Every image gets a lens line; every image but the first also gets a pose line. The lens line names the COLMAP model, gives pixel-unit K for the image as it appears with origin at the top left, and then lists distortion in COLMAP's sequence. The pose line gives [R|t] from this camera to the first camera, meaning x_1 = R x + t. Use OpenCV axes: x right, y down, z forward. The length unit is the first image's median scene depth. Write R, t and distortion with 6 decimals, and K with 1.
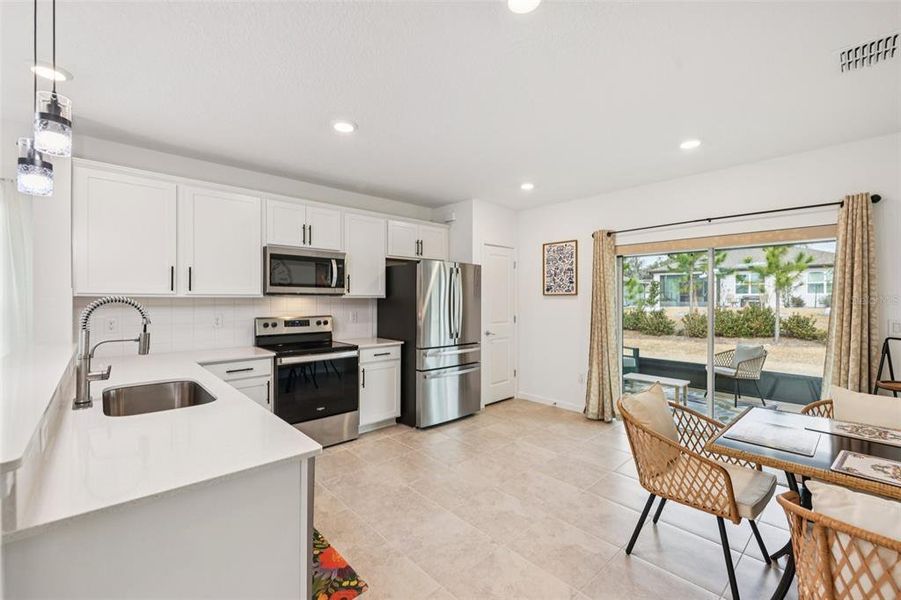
lens RADIAL K [[378.1, 0, 448.6], [0, 378.1, 297.8], [0, 0, 1]] dist [0.000672, -0.000265]
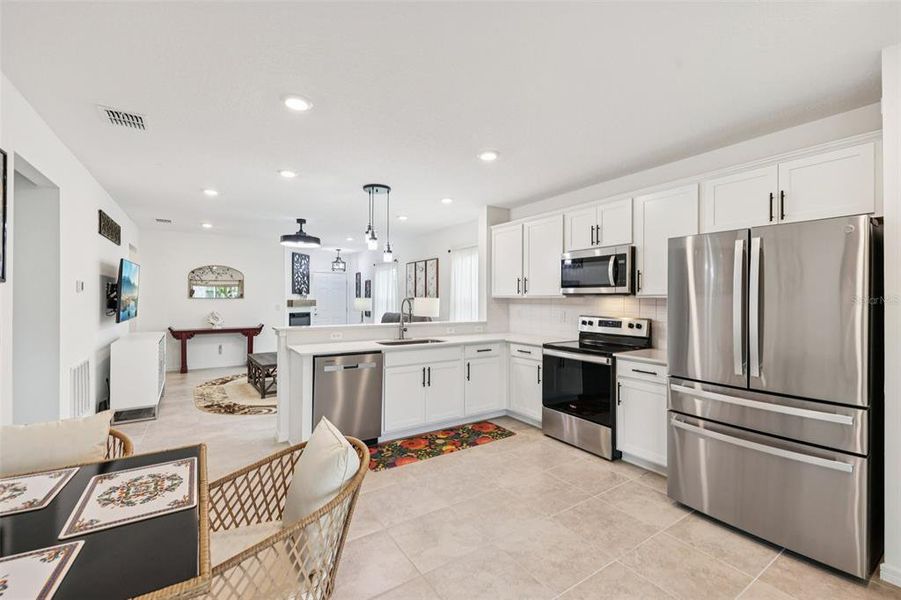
lens RADIAL K [[378.1, 0, 448.6], [0, 378.1, 297.8], [0, 0, 1]] dist [0.000672, -0.000265]
pose [[-0.160040, -0.005785, -0.987094, 0.722127], [-0.001190, 0.999983, -0.005668, 0.005993], [0.987110, 0.000268, -0.160045, 0.830003]]
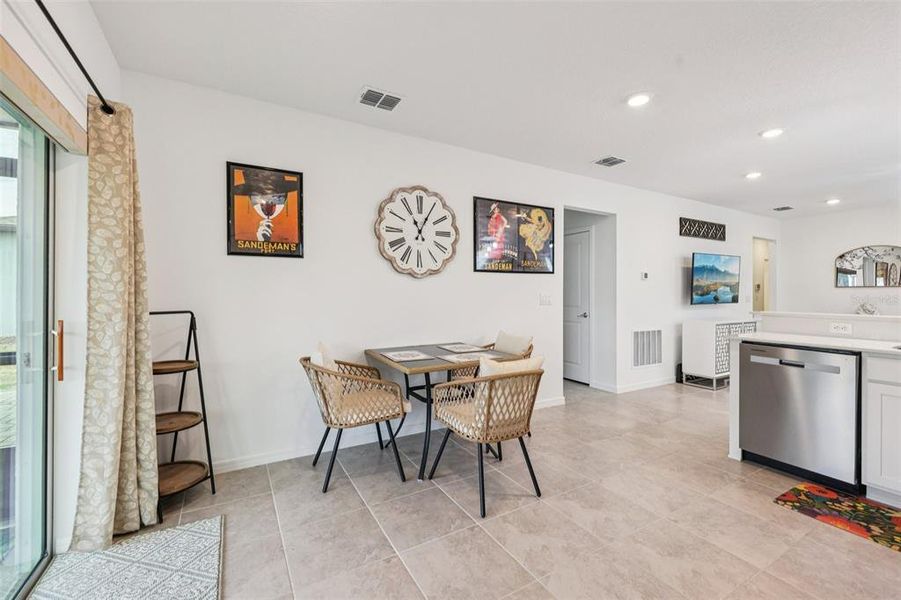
lens RADIAL K [[375.2, 0, 451.1], [0, 375.2, 295.5], [0, 0, 1]] dist [0.000609, 0.000024]
pose [[-0.974672, -0.006439, 0.223548, 0.288610], [-0.006133, 0.999979, 0.002063, 0.047111], [-0.223557, 0.000640, -0.974691, 1.279845]]
